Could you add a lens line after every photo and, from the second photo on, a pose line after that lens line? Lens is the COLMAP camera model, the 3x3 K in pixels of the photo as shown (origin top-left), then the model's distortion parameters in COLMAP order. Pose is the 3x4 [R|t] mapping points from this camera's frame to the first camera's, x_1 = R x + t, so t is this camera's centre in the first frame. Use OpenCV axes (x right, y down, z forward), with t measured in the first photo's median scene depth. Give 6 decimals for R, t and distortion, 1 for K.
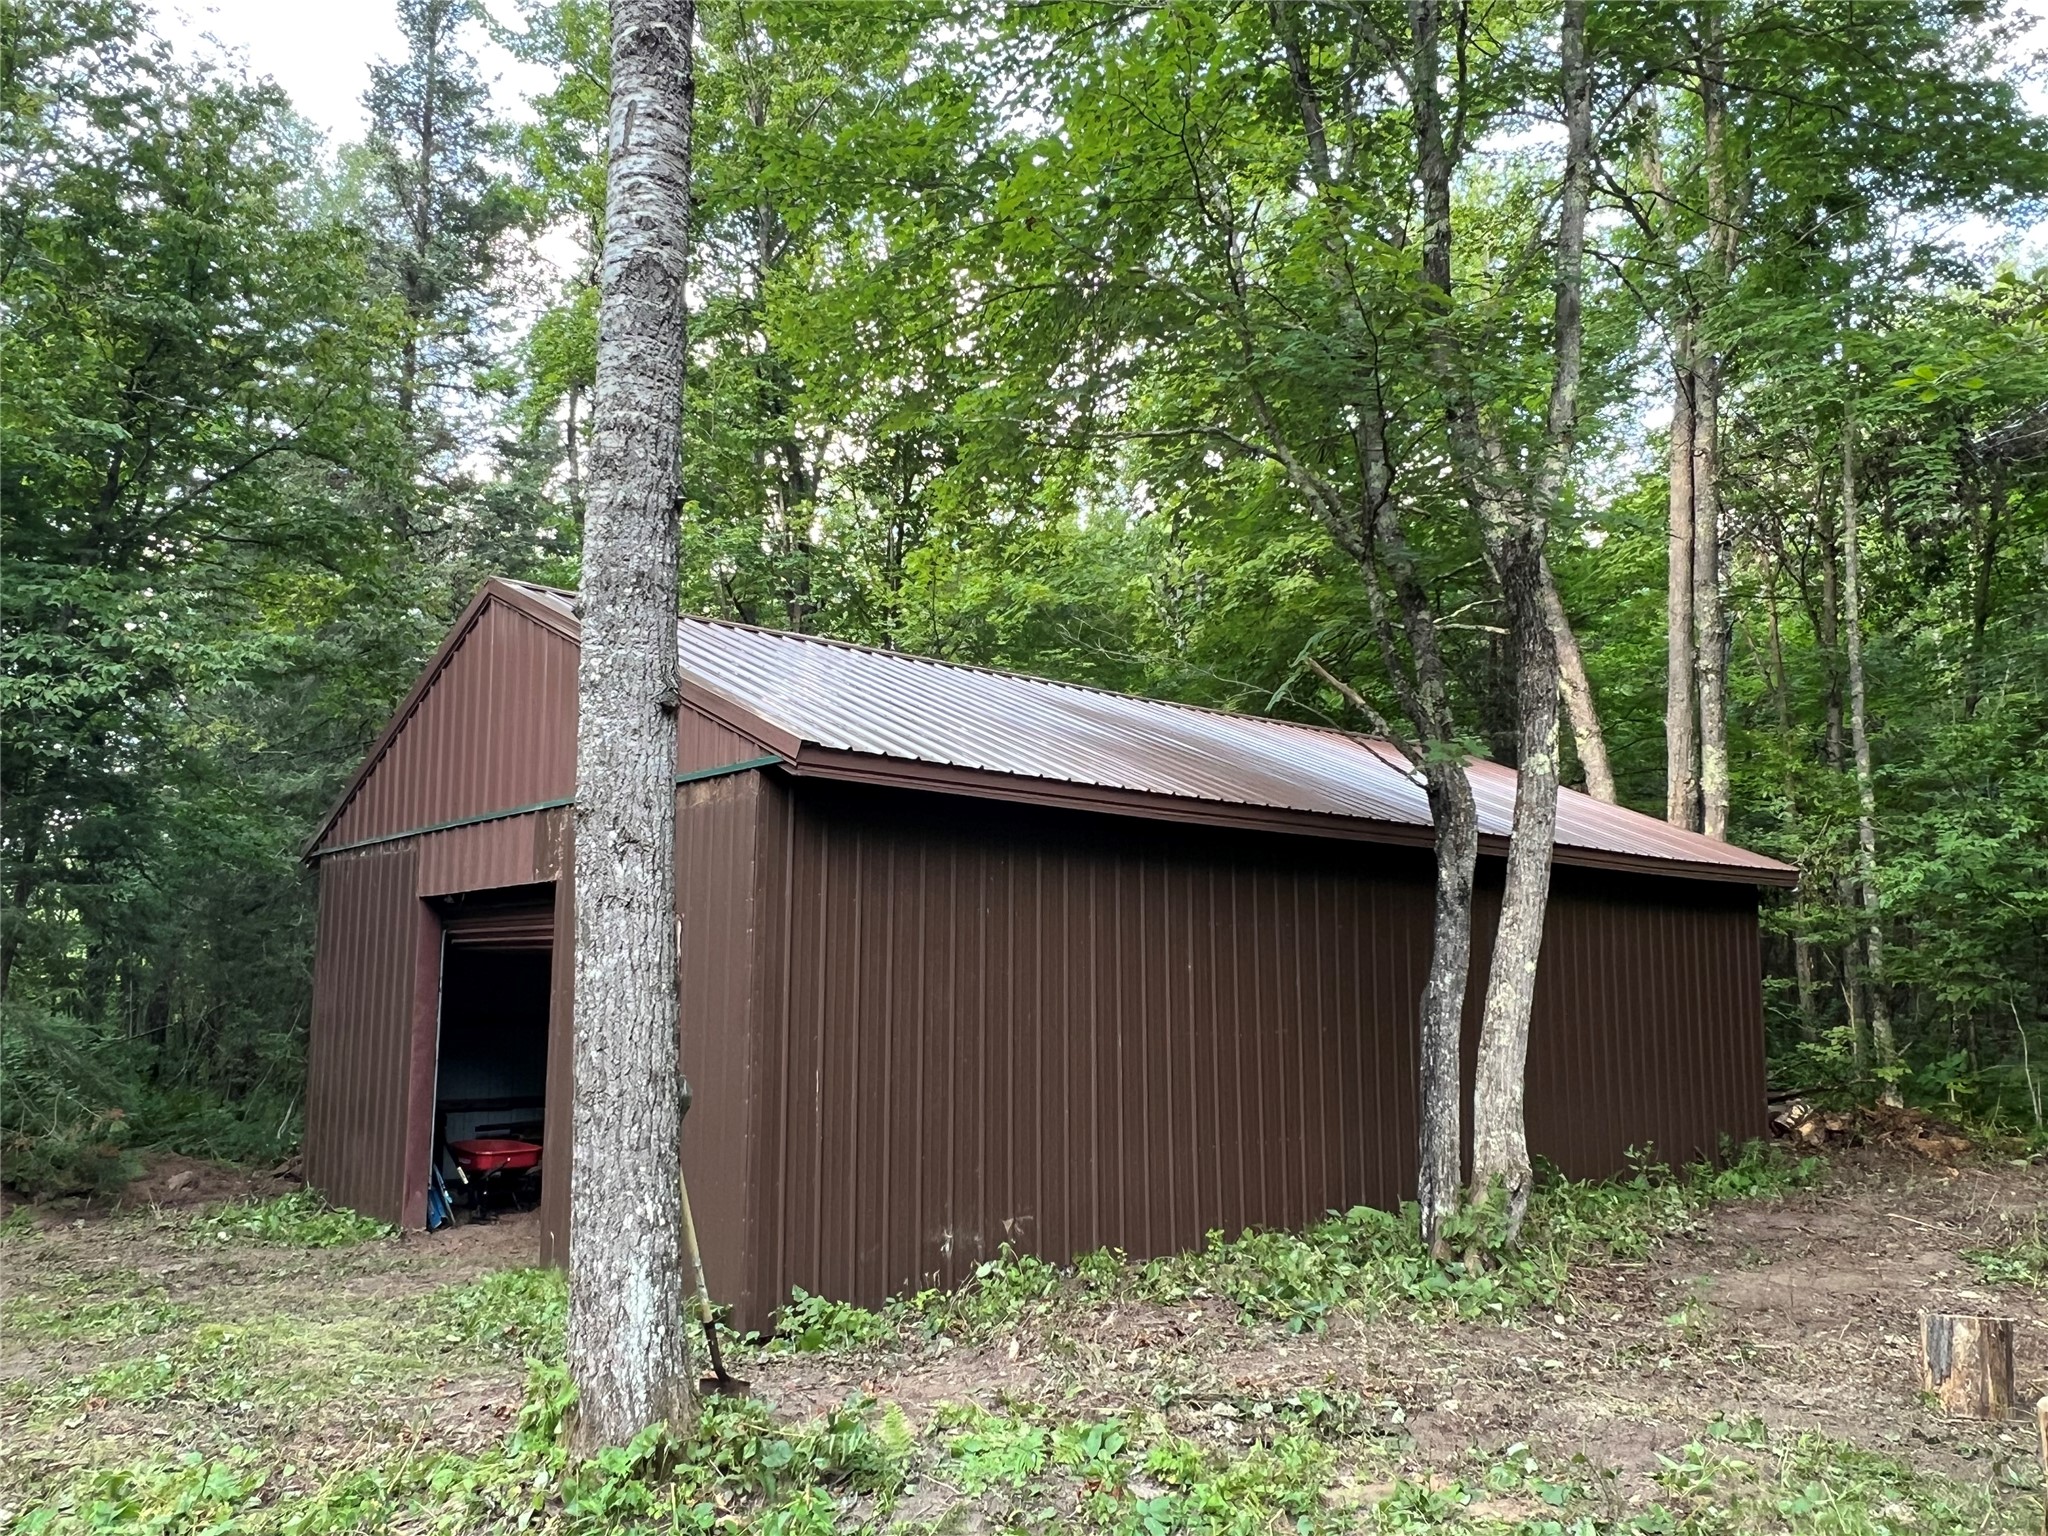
lens RADIAL K [[1577.1, 0, 1024.0], [0, 1577.1, 768.0], [0, 0, 1]] dist [-0.003382, 0.002035]
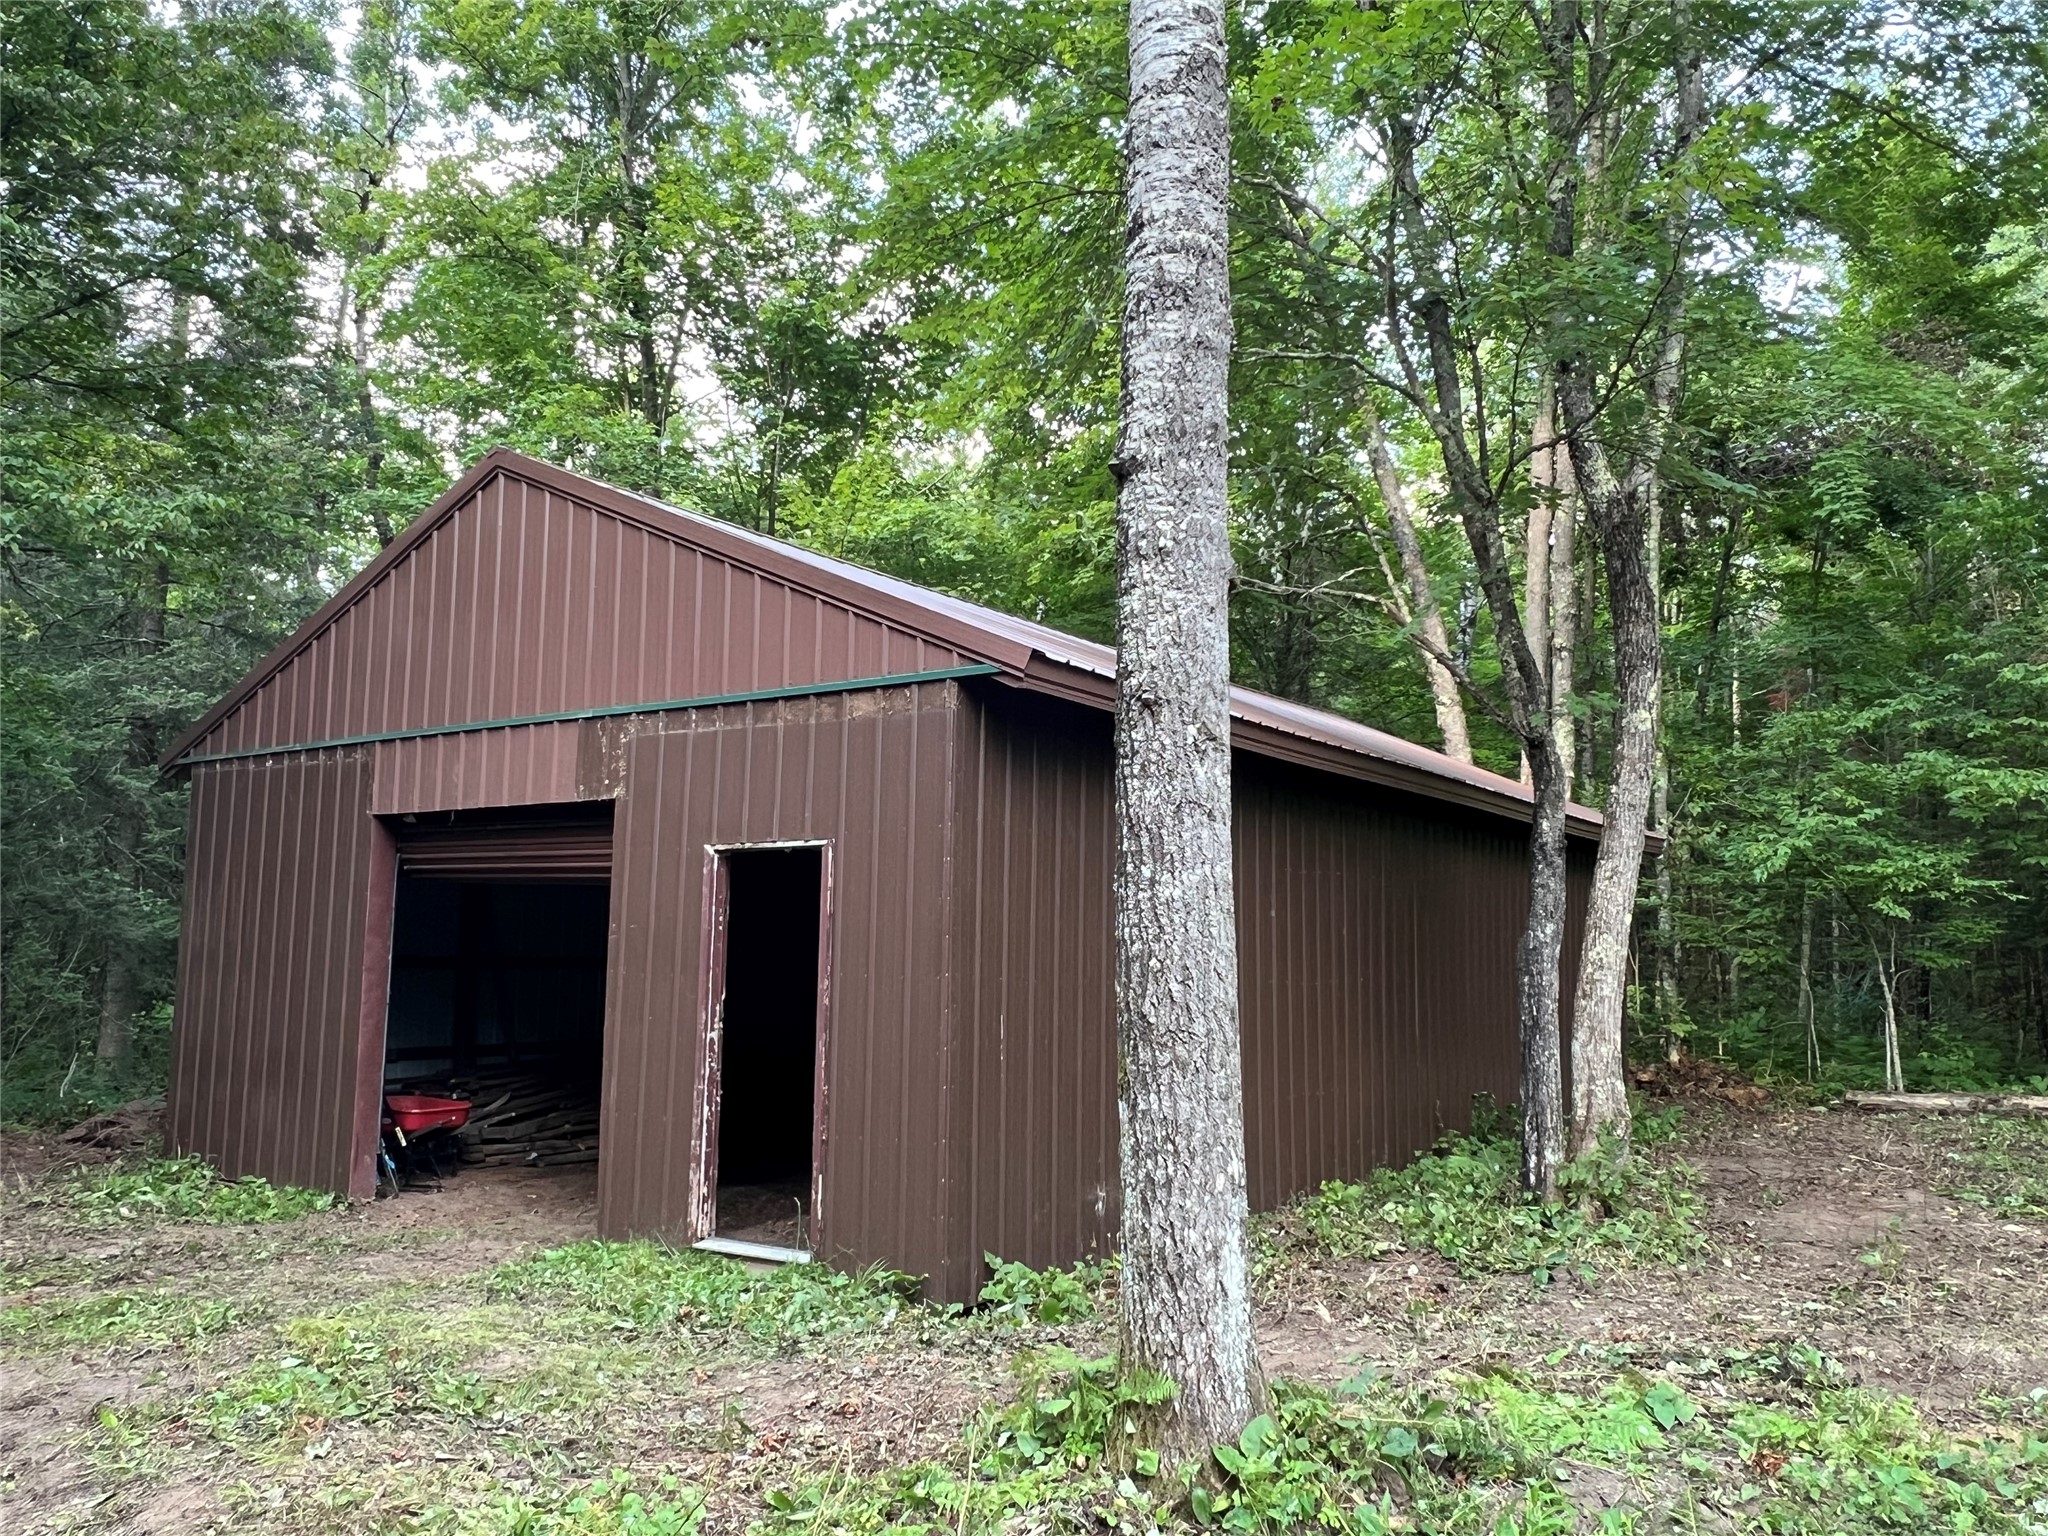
lens RADIAL K [[1572.2, 0, 1024.0], [0, 1572.2, 768.0], [0, 0, 1]] dist [-0.002410, 0.002269]
pose [[0.971818, 0.042437, 0.231882, -0.337393], [-0.048400, 0.998626, 0.020086, 0.031169], [-0.230711, -0.030744, 0.972537, 0.122454]]
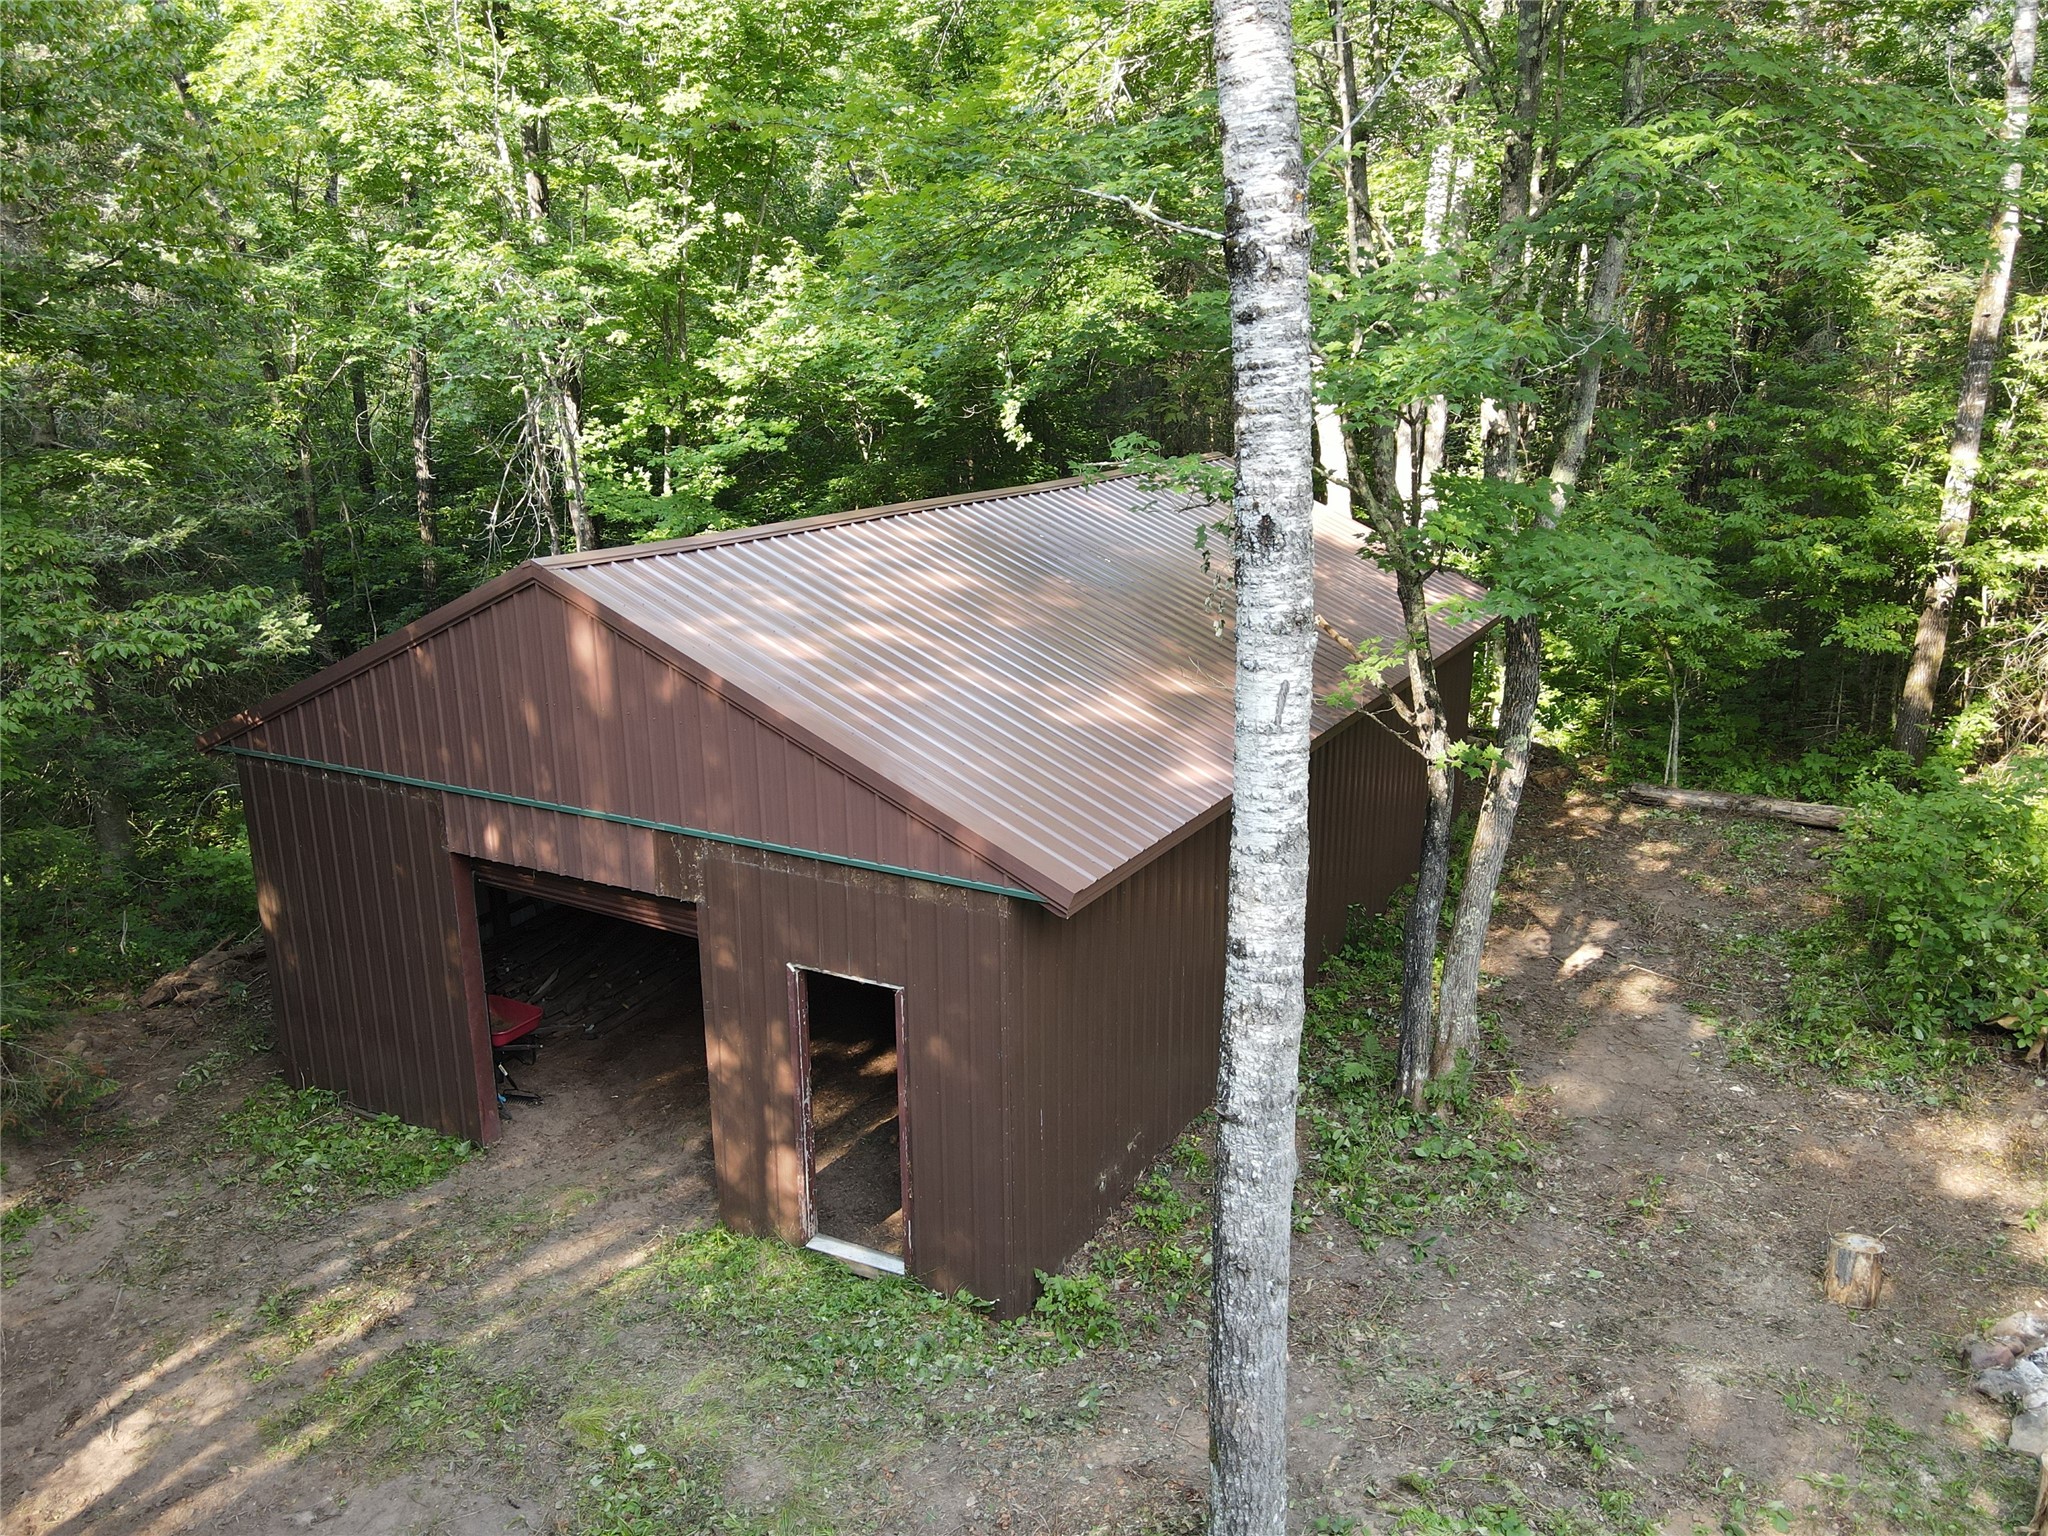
lens RADIAL K [[1555.2, 0, 1024.0], [0, 1555.2, 768.0], [0, 0, 1]] dist [0.002717, -0.000500]
pose [[0.938864, -0.098120, 0.330011, -0.513073], [-0.042887, 0.917734, 0.394873, -0.519141], [-0.341607, -0.384885, 0.857419, 0.087281]]
